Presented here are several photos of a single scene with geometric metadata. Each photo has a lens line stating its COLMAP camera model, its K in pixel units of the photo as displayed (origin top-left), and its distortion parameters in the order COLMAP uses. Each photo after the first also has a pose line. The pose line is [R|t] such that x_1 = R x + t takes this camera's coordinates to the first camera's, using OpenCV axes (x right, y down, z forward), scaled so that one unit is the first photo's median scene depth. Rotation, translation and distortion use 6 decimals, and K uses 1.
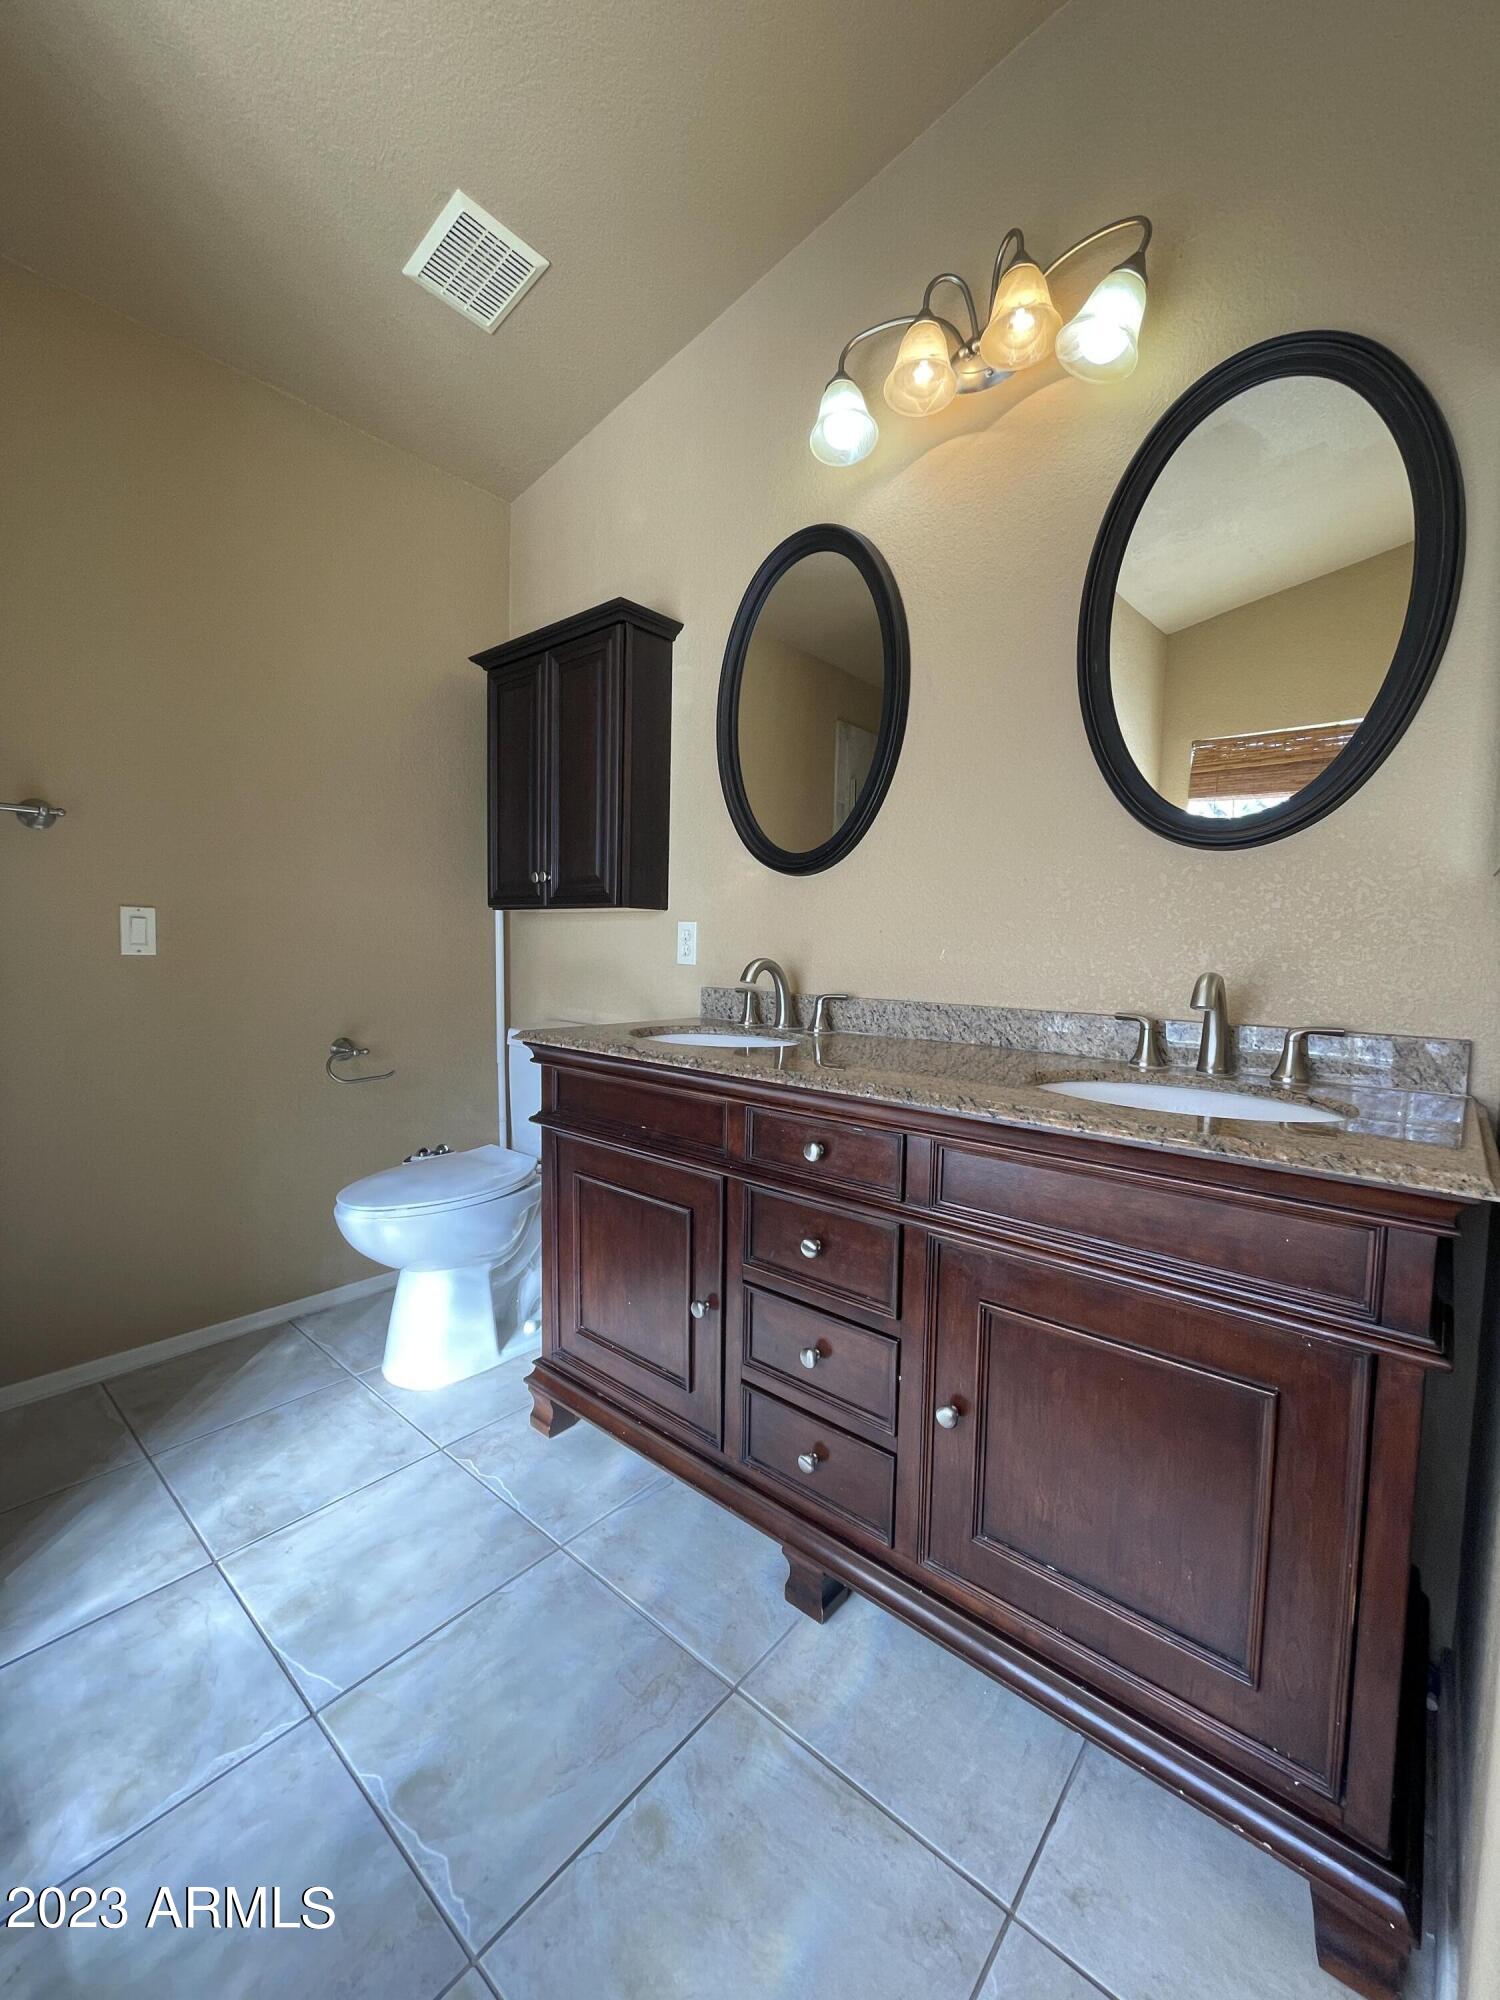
lens RADIAL K [[798.2, 0, 750.0], [0, 798.2, 1000.0], [0, 0, 1]] dist [-0.014585, -0.000012]
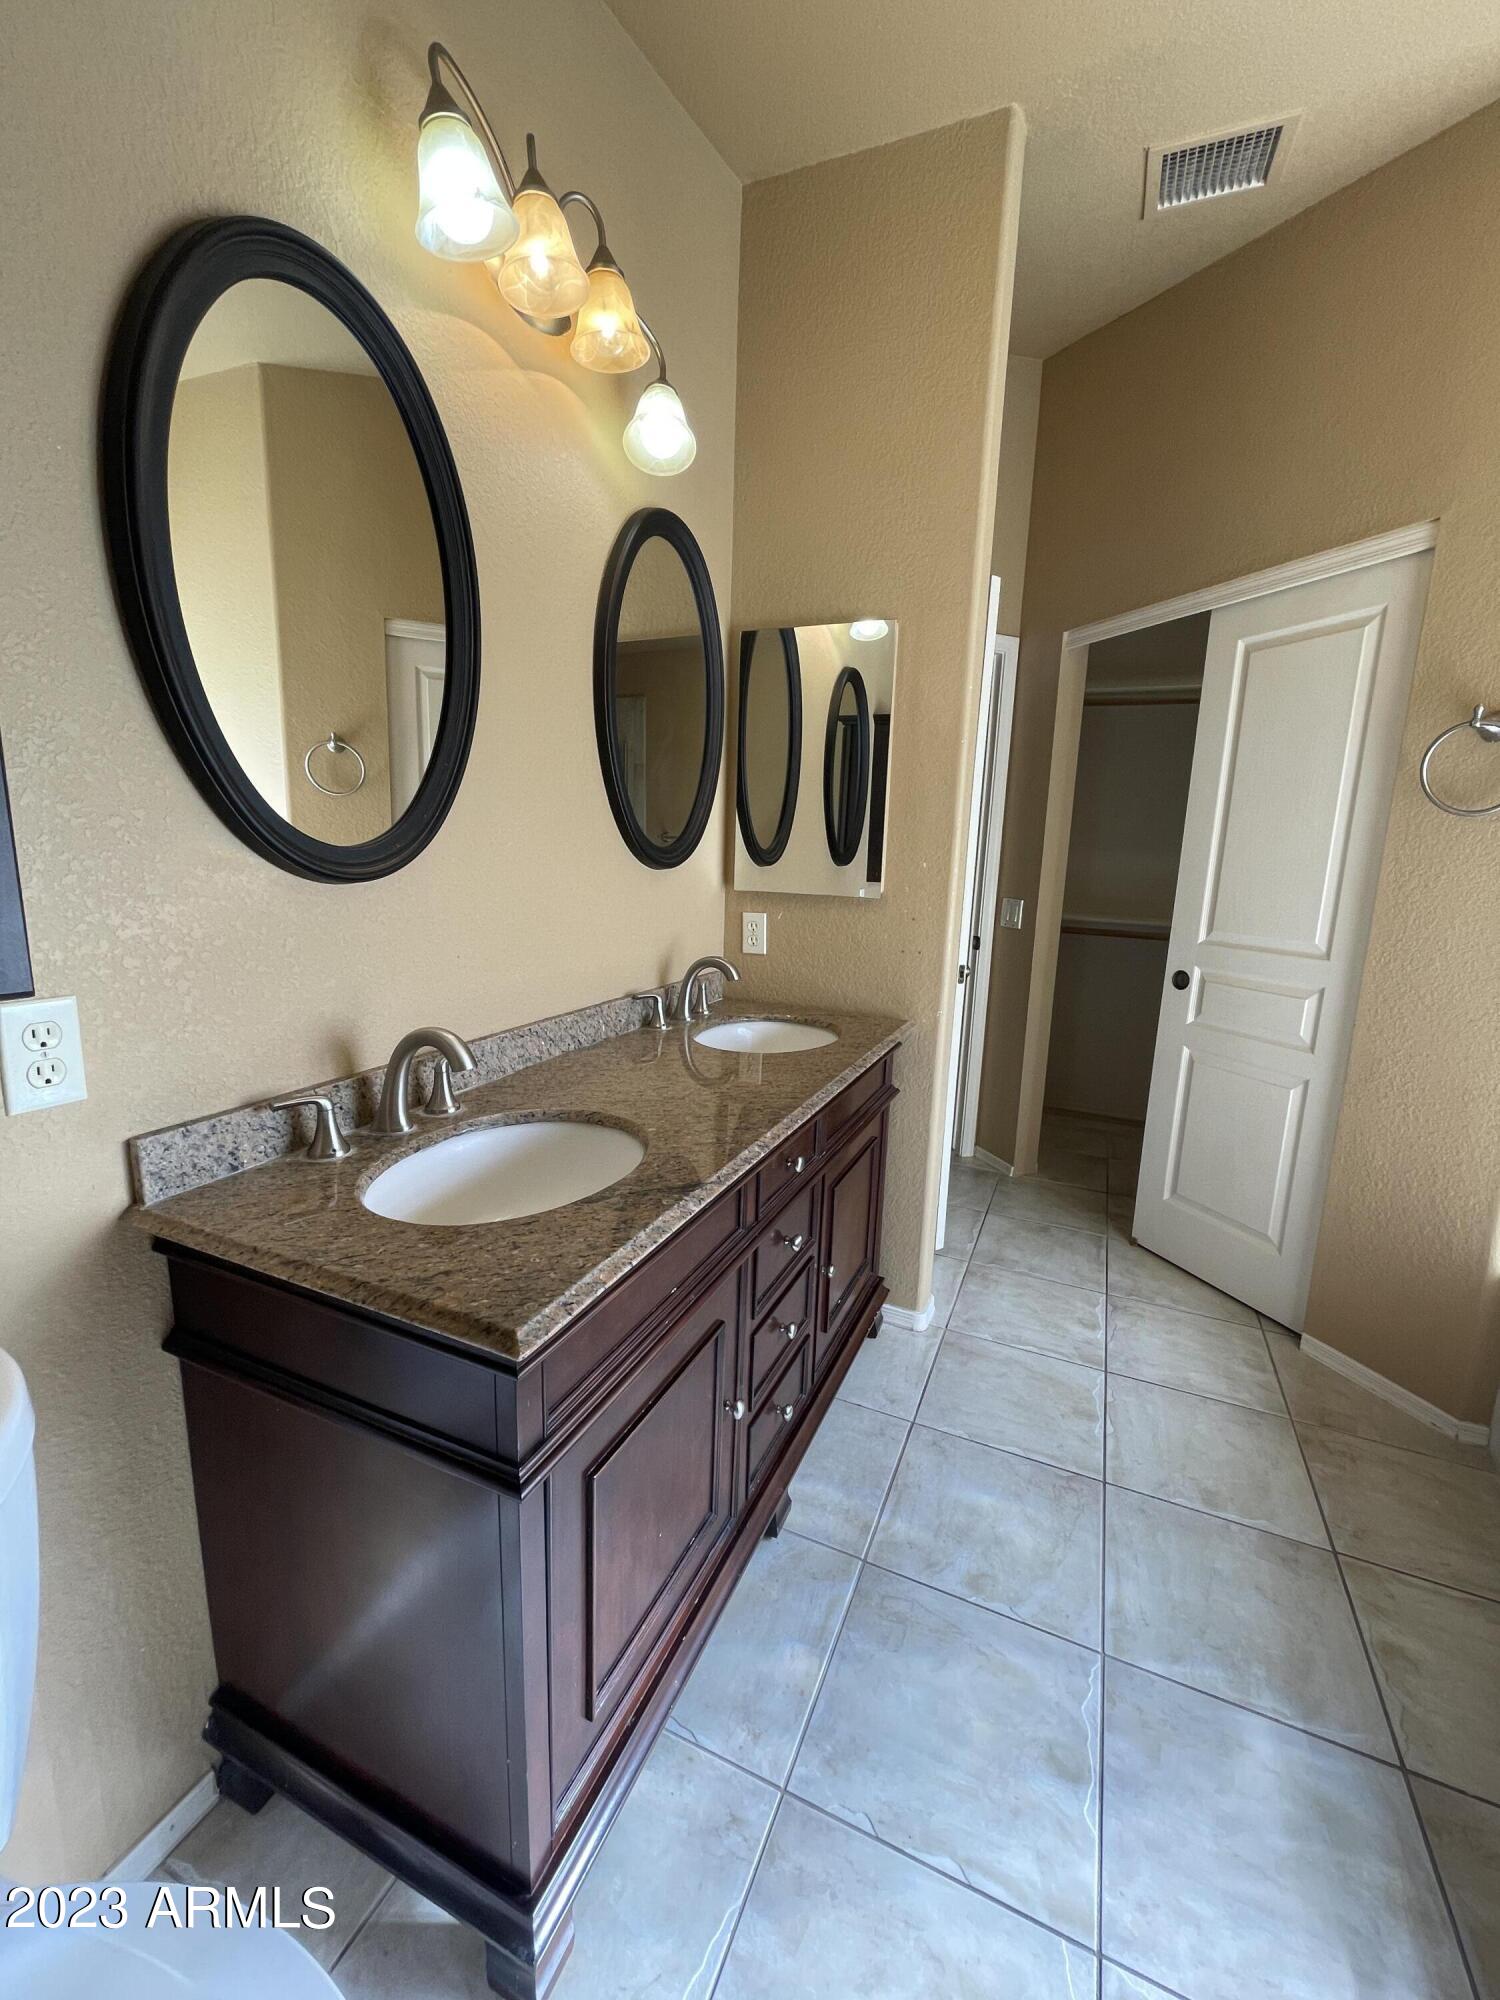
lens RADIAL K [[818.1, 0, 757.6], [0, 818.1, 1002.3], [0, 0, 1]] dist [-0.003884, 0.000030]
pose [[-0.299987, -0.207976, 0.930996, -0.843079], [0.030101, 0.973395, 0.227147, -0.270135], [-0.953468, 0.096165, -0.285746, 1.204210]]
